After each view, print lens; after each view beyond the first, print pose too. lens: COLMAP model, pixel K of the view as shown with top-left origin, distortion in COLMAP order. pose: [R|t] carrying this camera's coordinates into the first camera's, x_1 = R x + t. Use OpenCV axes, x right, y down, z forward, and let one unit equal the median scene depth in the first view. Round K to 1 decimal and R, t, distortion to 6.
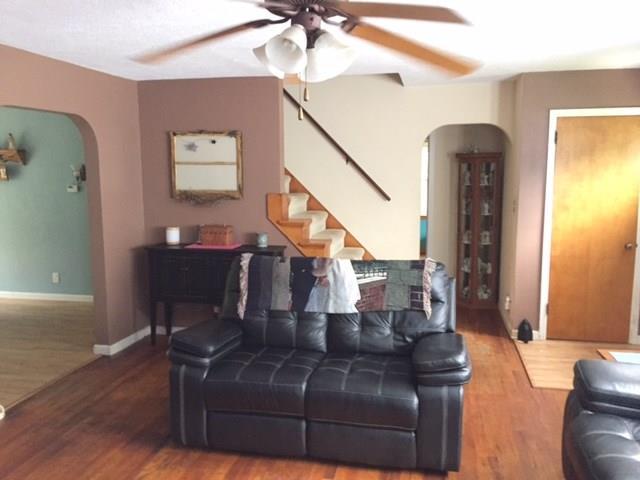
lens RADIAL K [[555.8, 0, 318.7], [0, 555.8, 242.3], [0, 0, 1]] dist [0.067593, -0.075709]
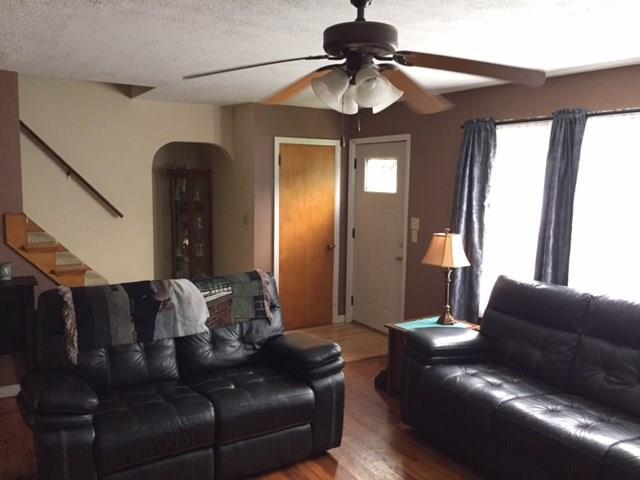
lens RADIAL K [[555.8, 0, 323.2], [0, 555.8, 240.3], [0, 0, 1]] dist [0.067593, -0.075709]
pose [[0.719811, -0.061336, 0.691456, -0.434868], [0.079027, 0.996853, 0.006159, -0.023101], [-0.689658, 0.050211, 0.722393, 0.123511]]
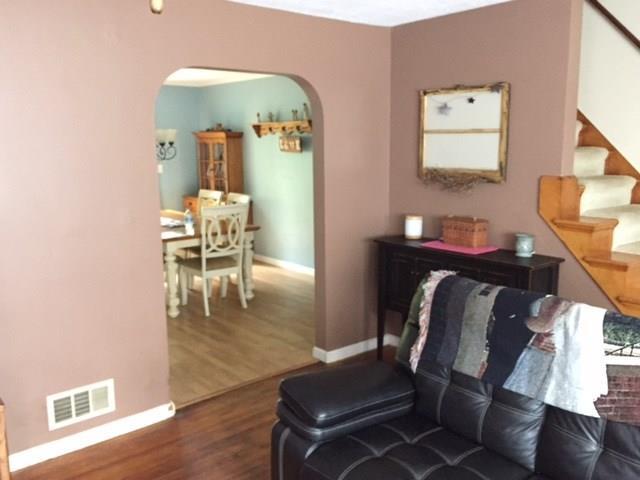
lens RADIAL K [[584.3, 0, 320.4], [0, 584.3, 238.8], [0, 0, 1]] dist [0.040271, 0.000000]
pose [[0.791776, 0.100417, -0.602501, 0.168823], [-0.077105, 0.994935, 0.064495, -0.051542], [0.605926, -0.004610, 0.795508, 0.385592]]
